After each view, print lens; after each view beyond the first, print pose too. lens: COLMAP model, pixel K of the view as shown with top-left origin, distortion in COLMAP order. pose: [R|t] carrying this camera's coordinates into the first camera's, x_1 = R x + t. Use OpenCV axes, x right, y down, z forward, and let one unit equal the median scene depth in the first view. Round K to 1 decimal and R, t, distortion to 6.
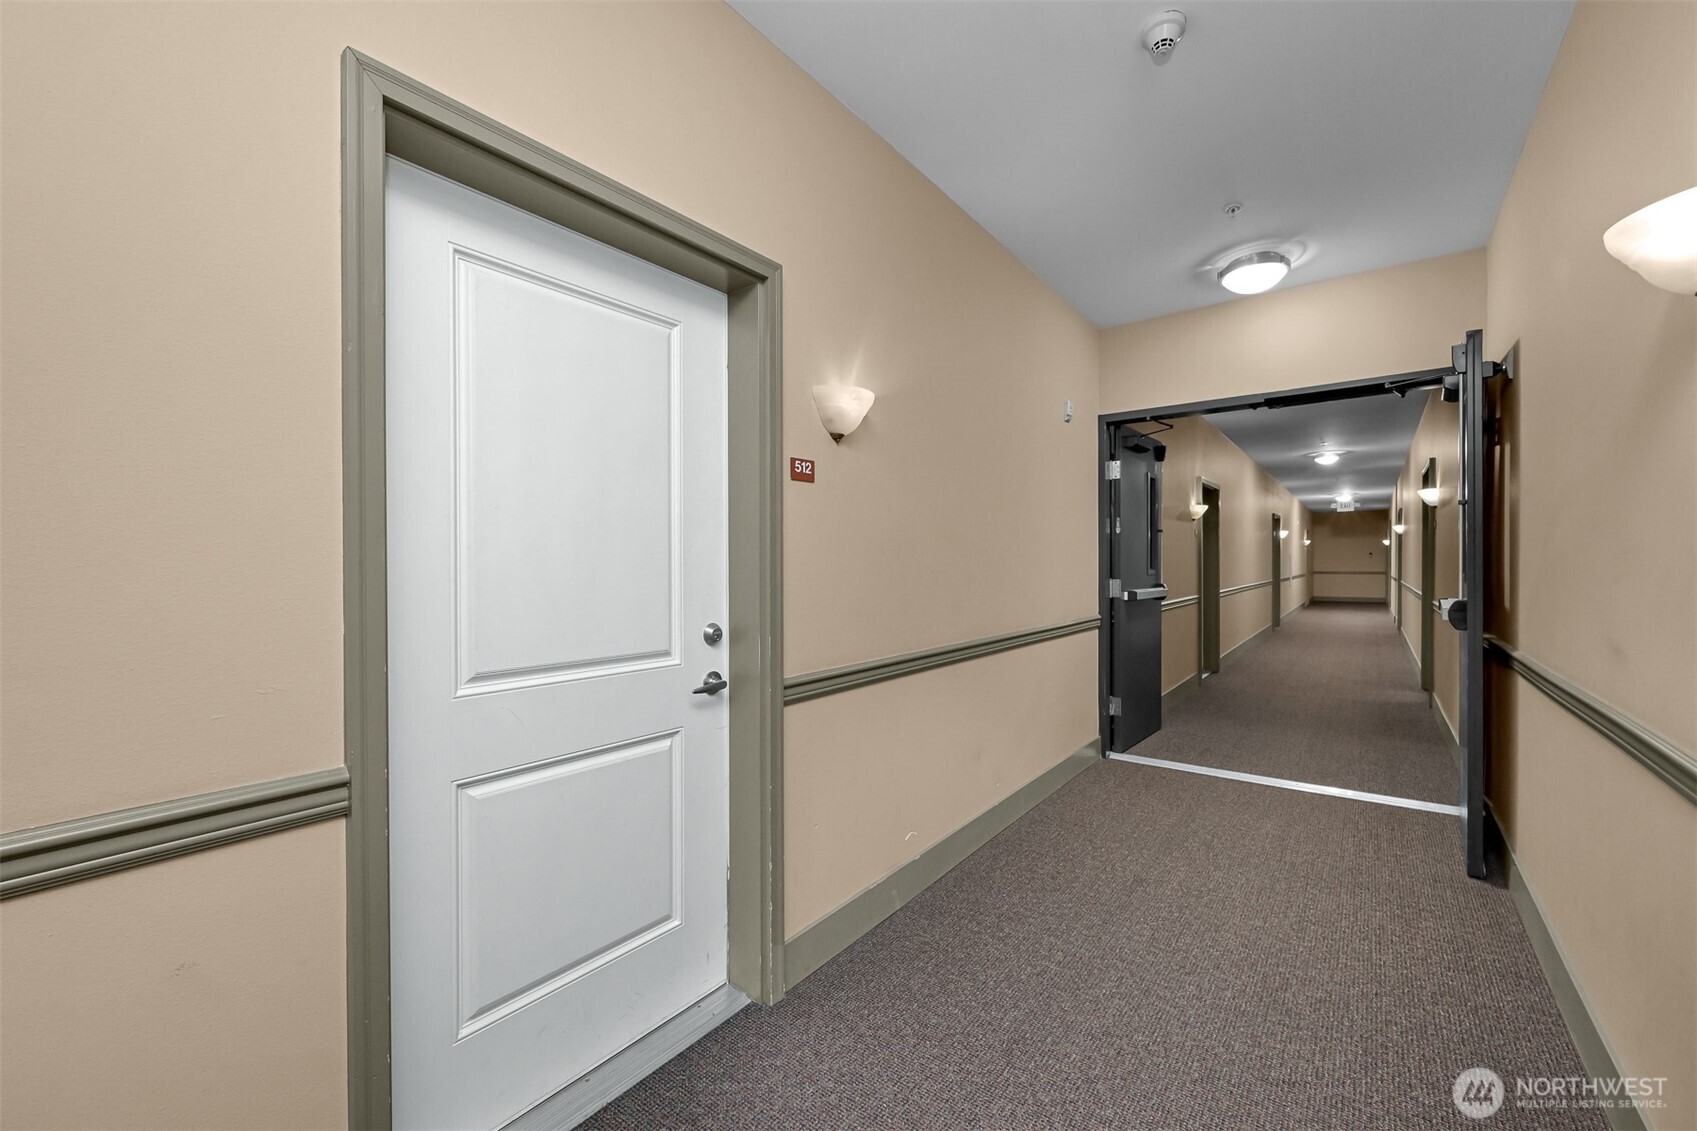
lens RADIAL K [[679.3, 0, 847.4], [0, 679.3, 555.2], [0, 0, 1]] dist [-0.000324, -0.000267]
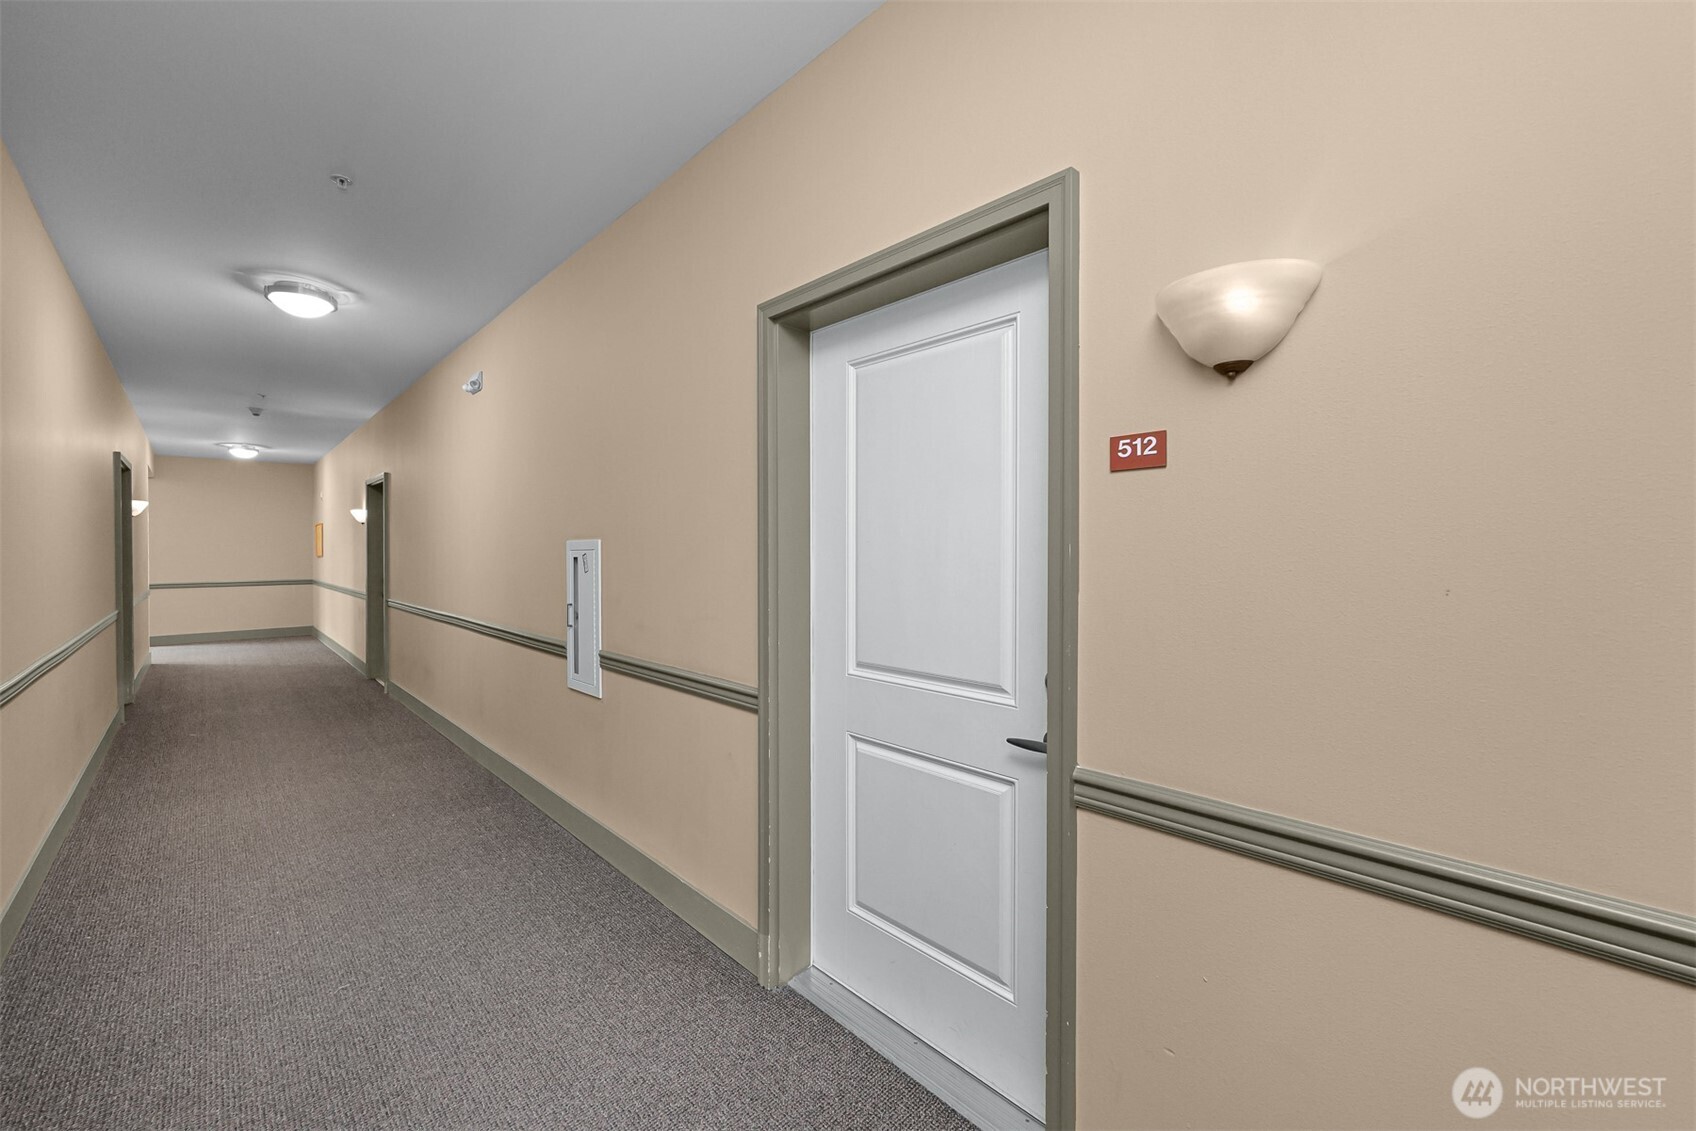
lens RADIAL K [[678.9, 0, 846.8], [0, 678.9, 566.8], [0, 0, 1]] dist [-0.000324, -0.000267]
pose [[-0.153211, 0.011521, -0.988126, 0.614741], [-0.006809, 0.999896, 0.012714, -0.027848], [0.988170, 0.008676, -0.153117, 0.872357]]
